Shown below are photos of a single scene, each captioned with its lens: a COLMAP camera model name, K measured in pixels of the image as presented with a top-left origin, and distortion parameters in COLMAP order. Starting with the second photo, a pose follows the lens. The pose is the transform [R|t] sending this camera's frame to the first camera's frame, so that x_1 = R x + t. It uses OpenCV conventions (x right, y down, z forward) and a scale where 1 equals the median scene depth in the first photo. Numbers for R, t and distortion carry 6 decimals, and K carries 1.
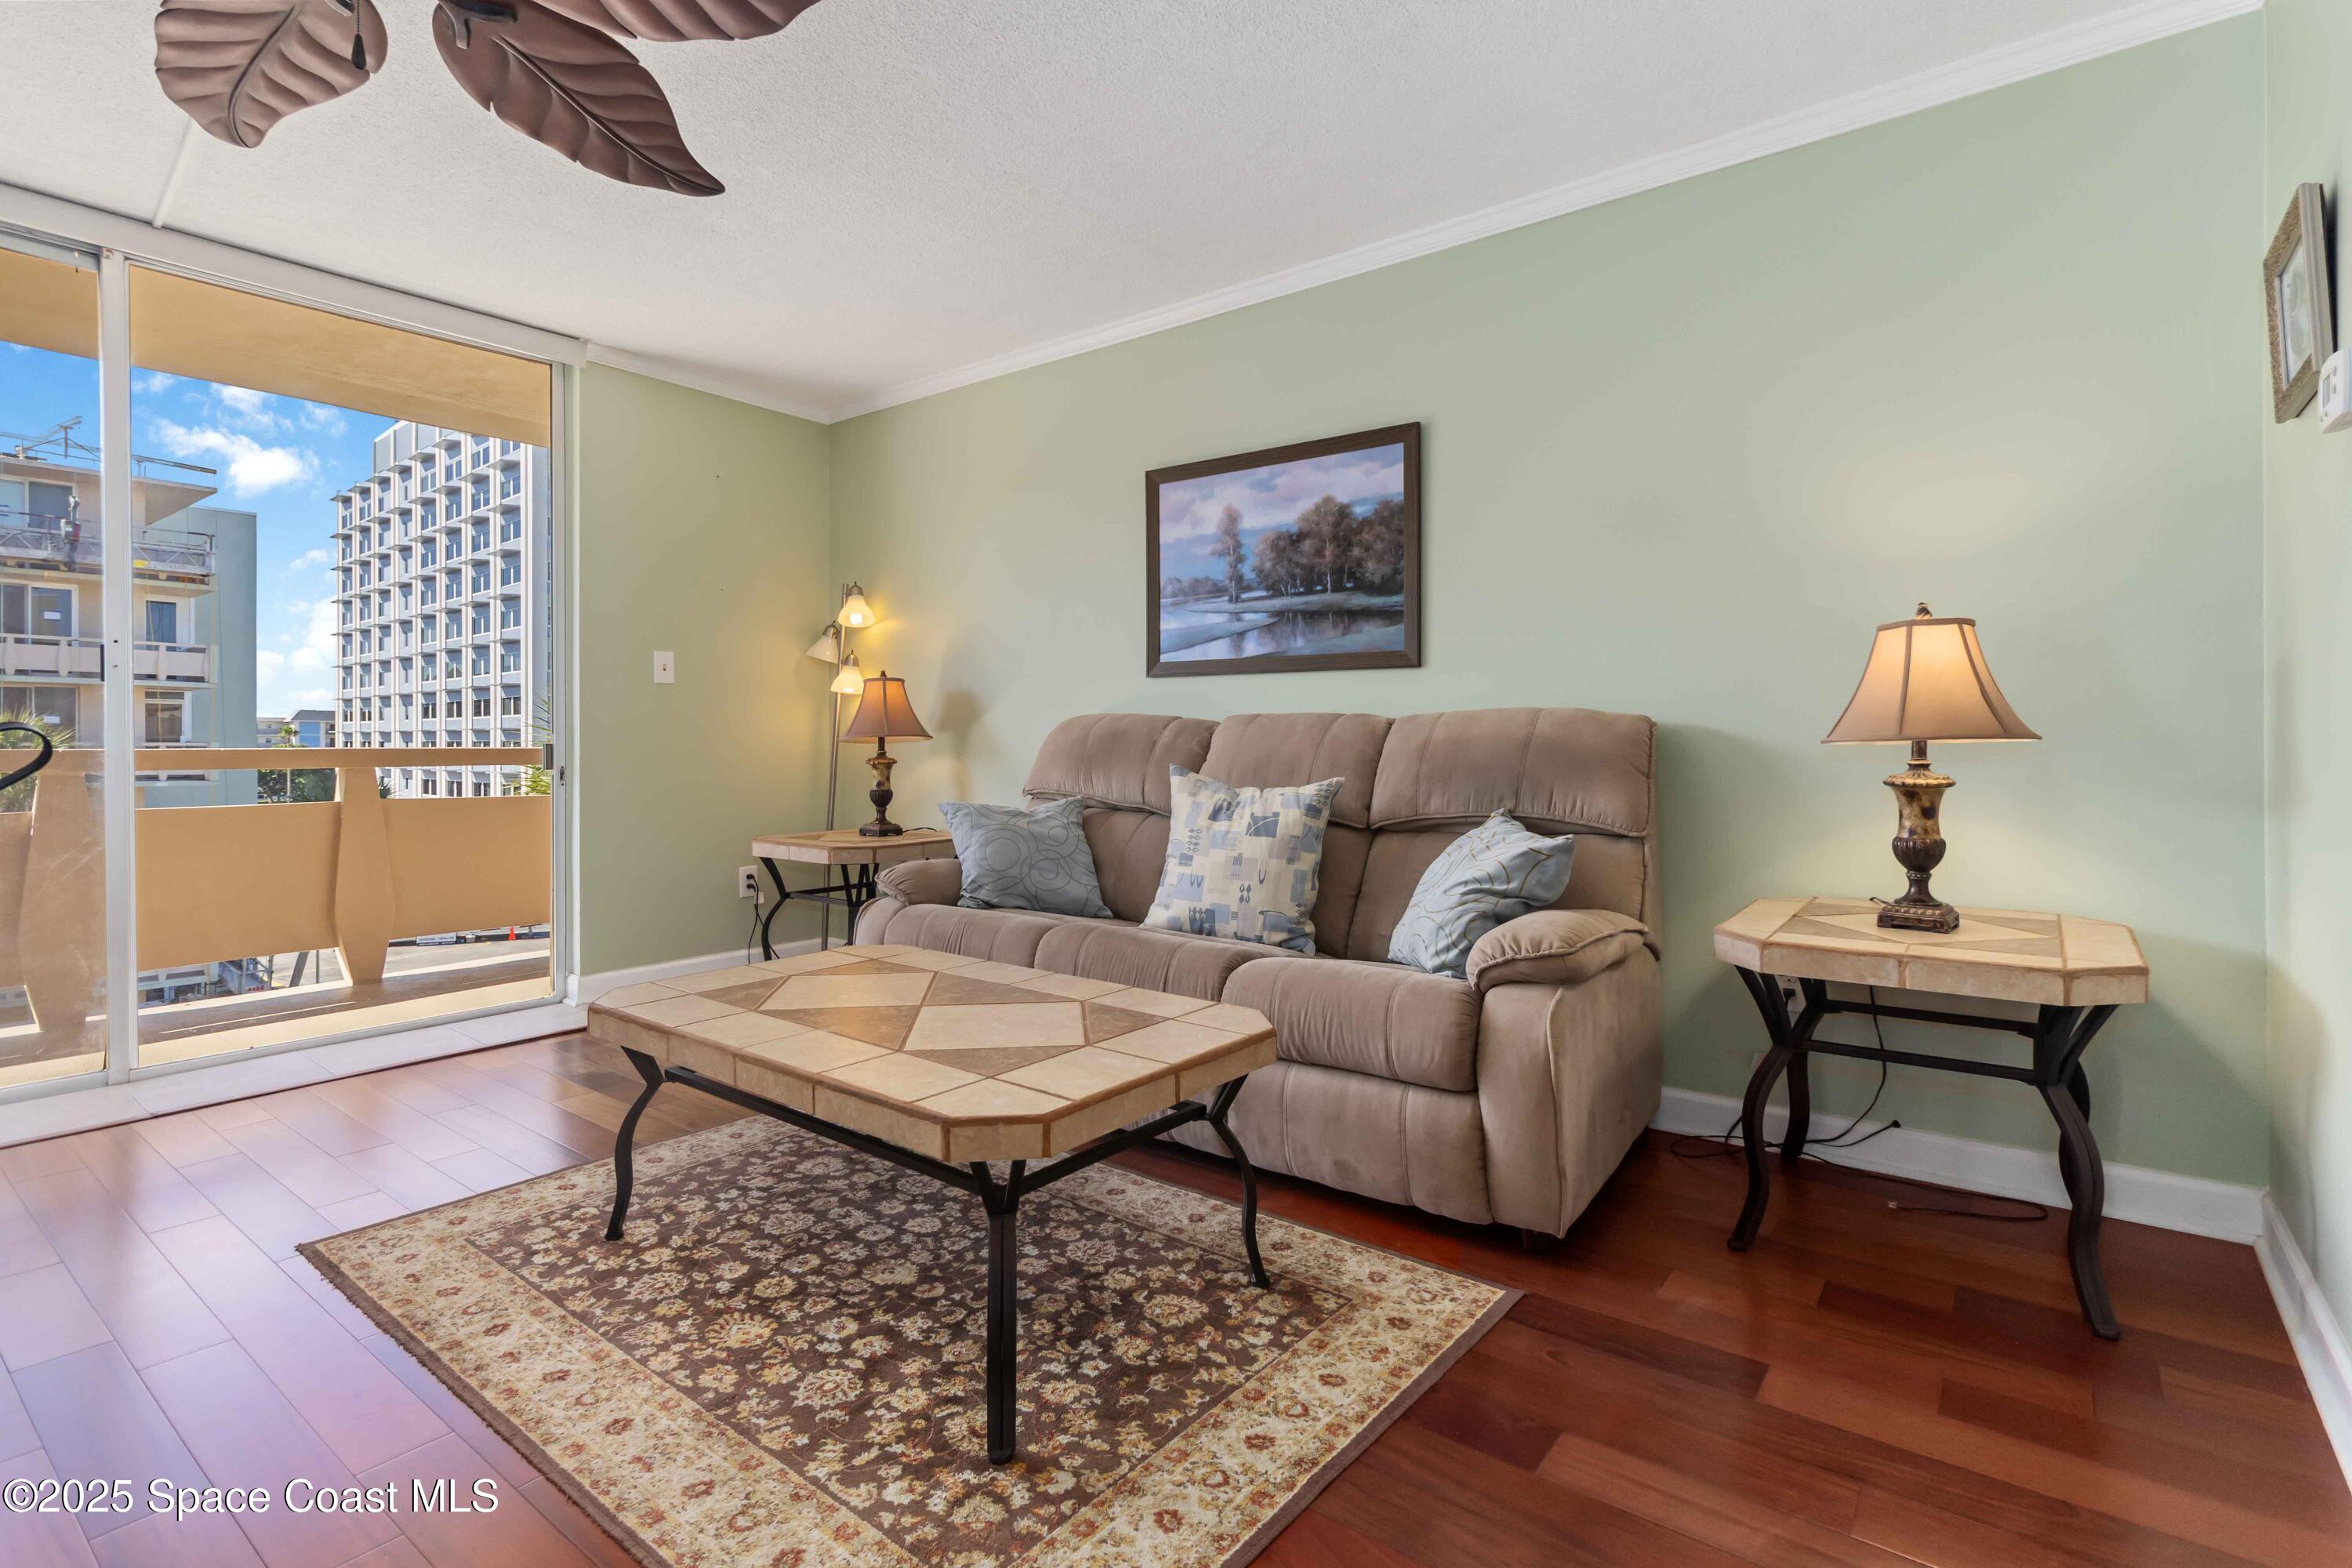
lens RADIAL K [[1134.5, 0, 1188.1], [0, 1134.5, 743.2], [0, 0, 1]] dist [0.002243, 0.001360]
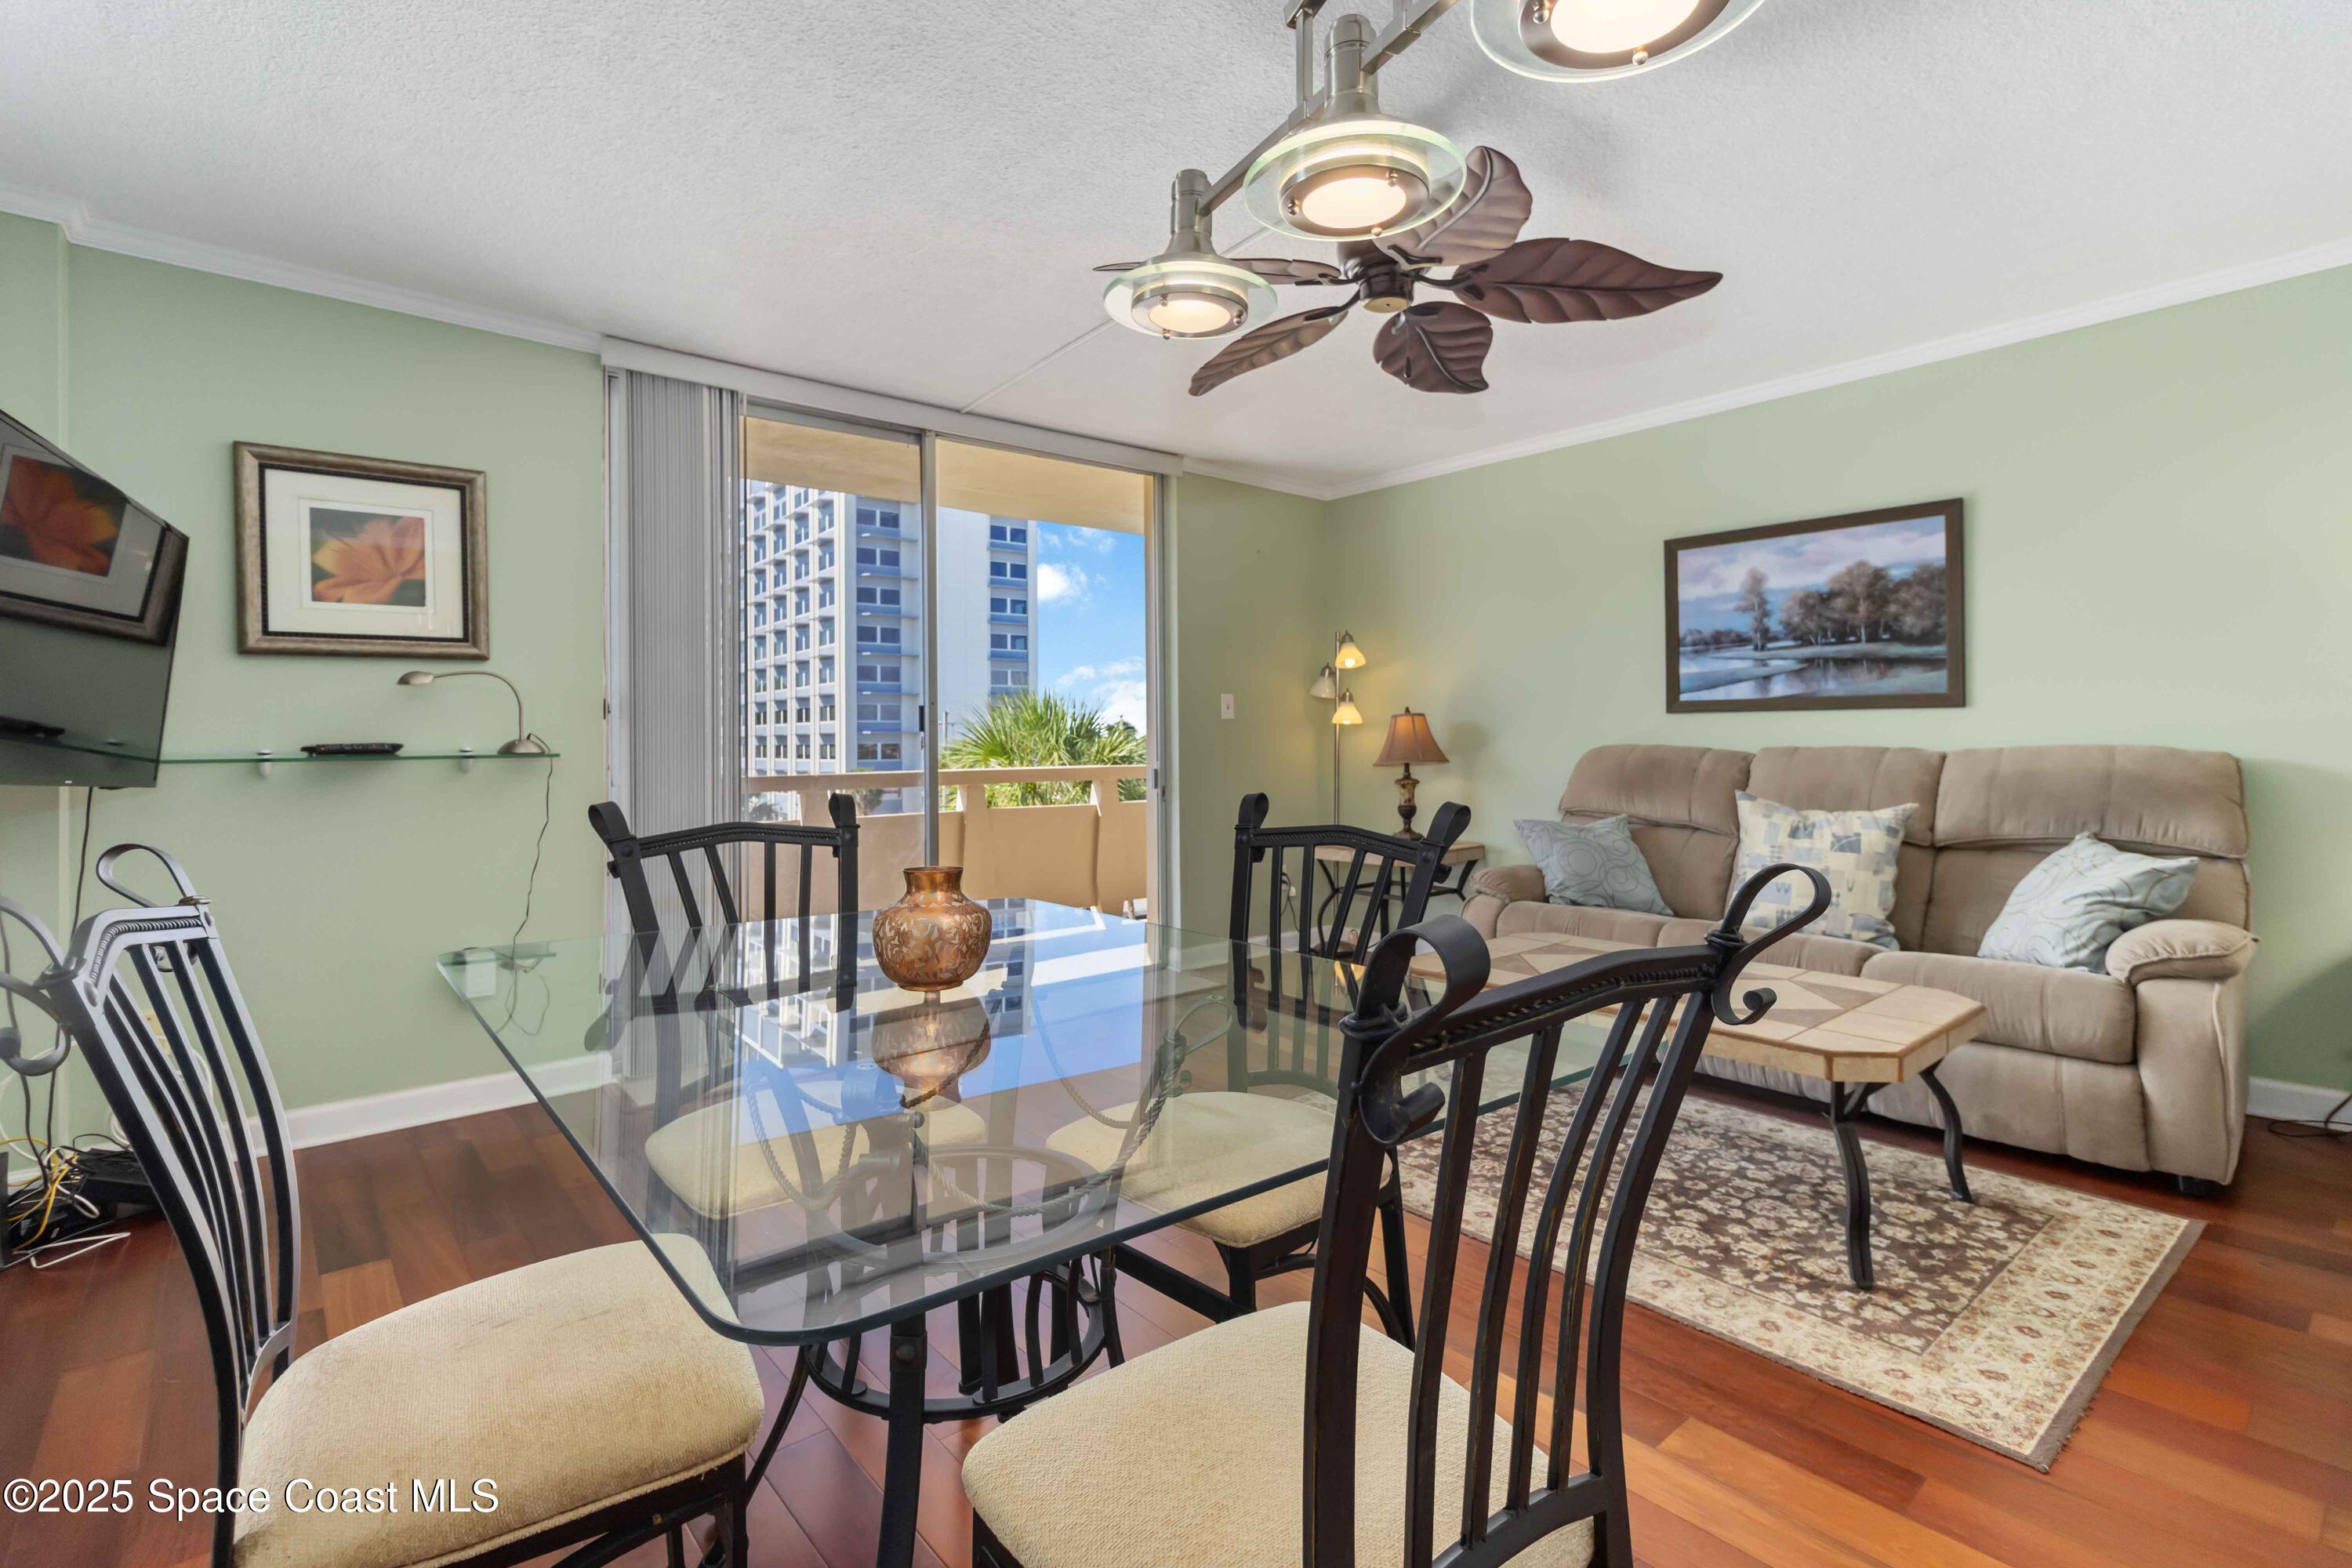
lens RADIAL K [[1104.4, 0, 1182.8], [0, 1104.4, 733.4], [0, 0, 1]] dist [0.006059, 0.000241]
pose [[0.977917, -0.011177, -0.208694, -0.373216], [0.009896, 0.999925, -0.007183, -0.043180], [0.208759, 0.004959, 0.977955, -0.305047]]
